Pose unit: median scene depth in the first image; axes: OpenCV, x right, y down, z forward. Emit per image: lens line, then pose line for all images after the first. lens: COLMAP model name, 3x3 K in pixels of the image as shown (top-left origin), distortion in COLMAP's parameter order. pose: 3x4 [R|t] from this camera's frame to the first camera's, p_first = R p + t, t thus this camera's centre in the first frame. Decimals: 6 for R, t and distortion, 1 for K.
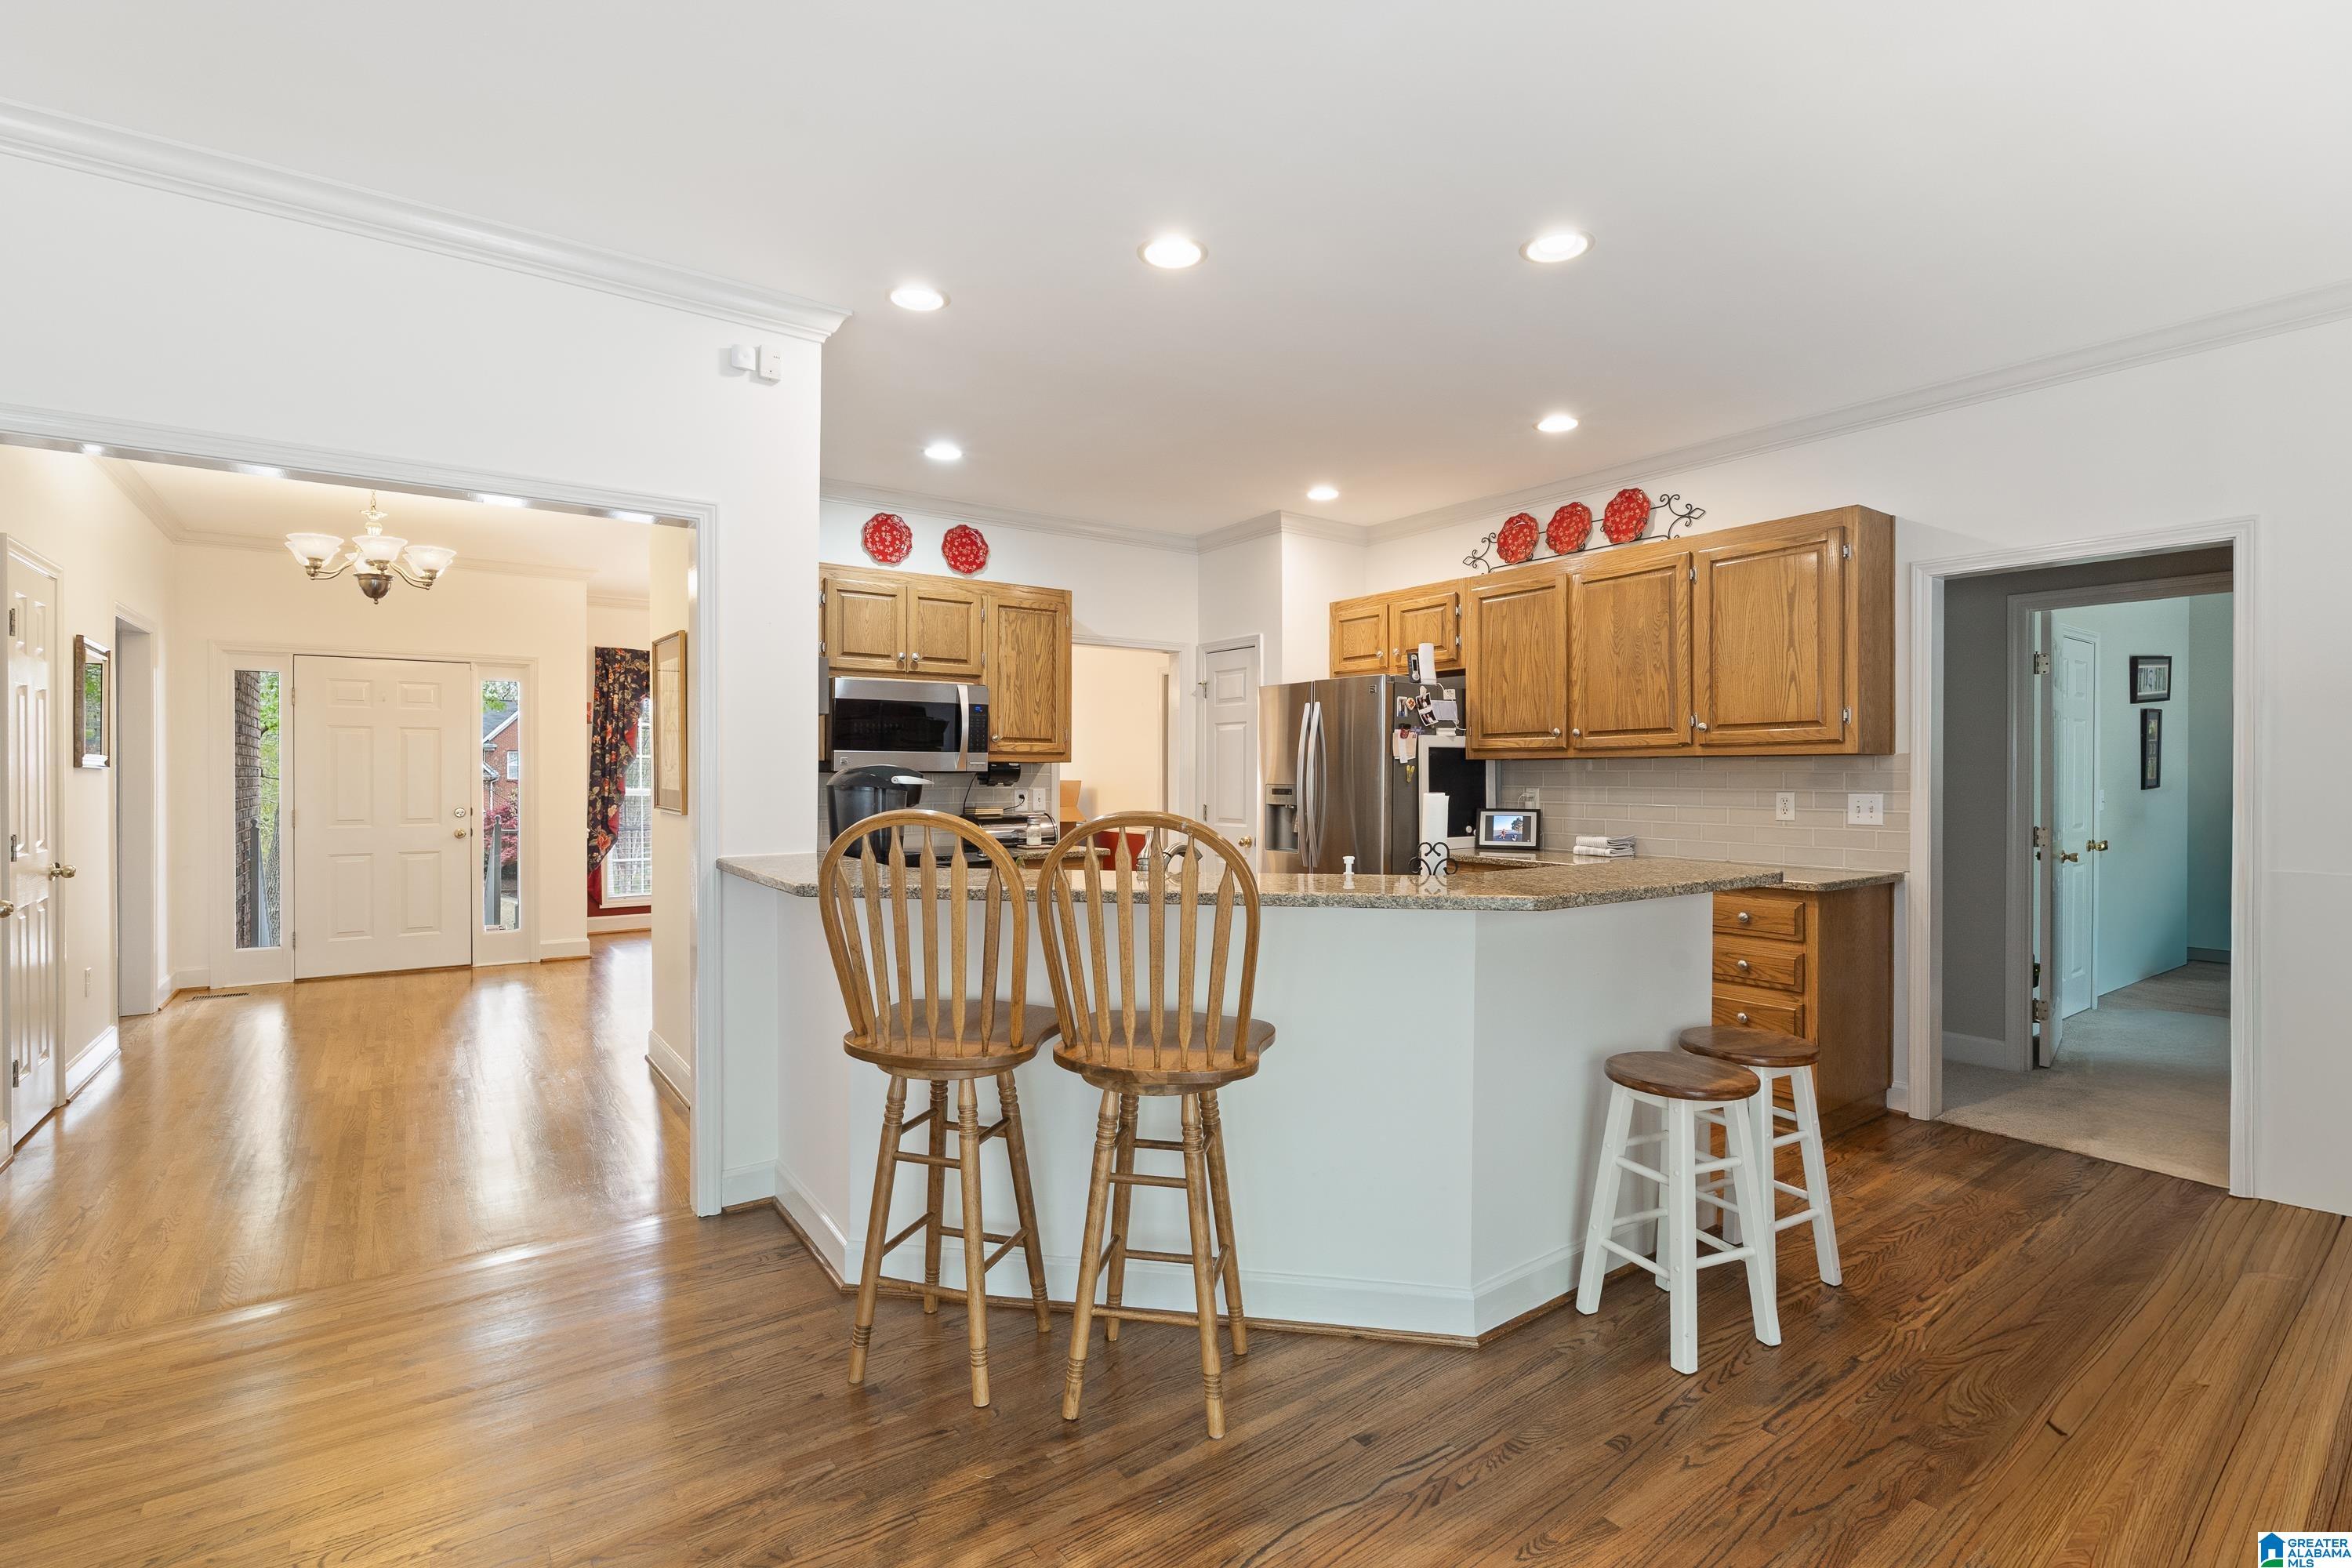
lens RADIAL K [[1038.0, 0, 1175.3], [0, 1038.0, 773.4], [0, 0, 1]] dist [0.000826, 0.000273]
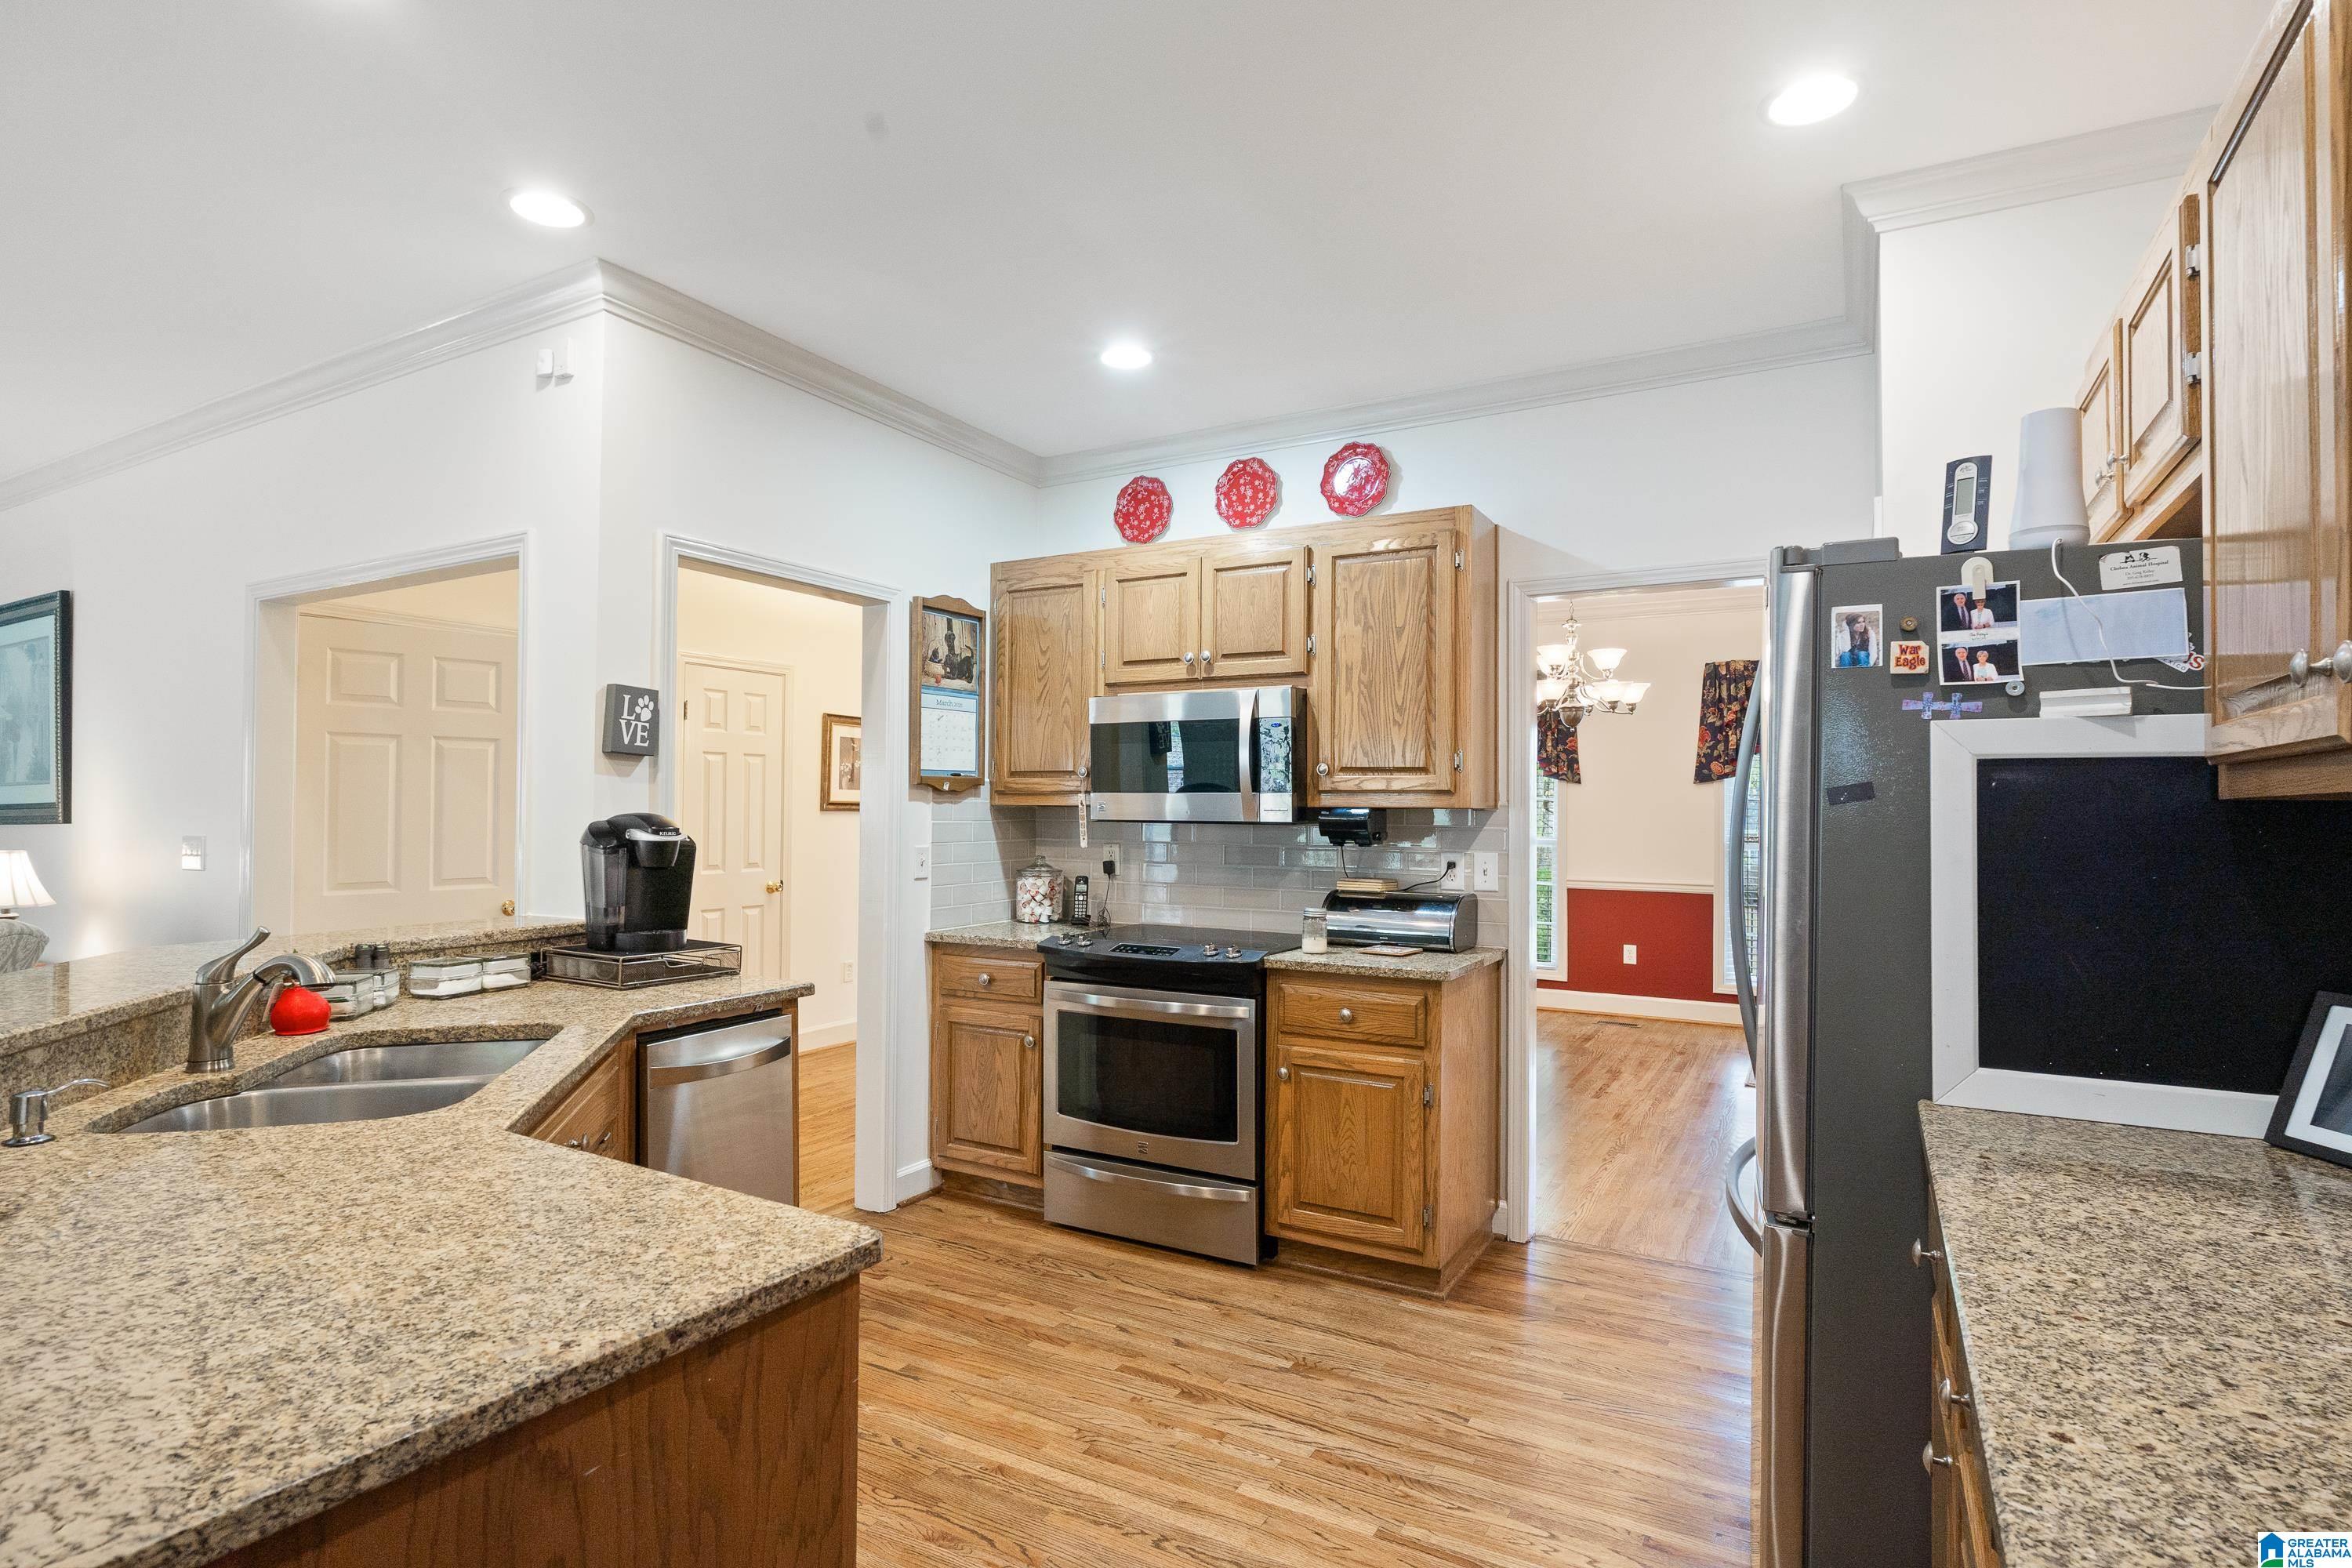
lens RADIAL K [[1189.9, 0, 1176.4], [0, 1189.9, 792.9], [0, 0, 1]] dist [-0.000584, 0.000053]
pose [[0.397725, -0.008705, -0.917463, 0.454210], [-0.011064, 0.999837, -0.014283, -0.007987], [0.917438, 0.015831, 0.397564, 0.635856]]
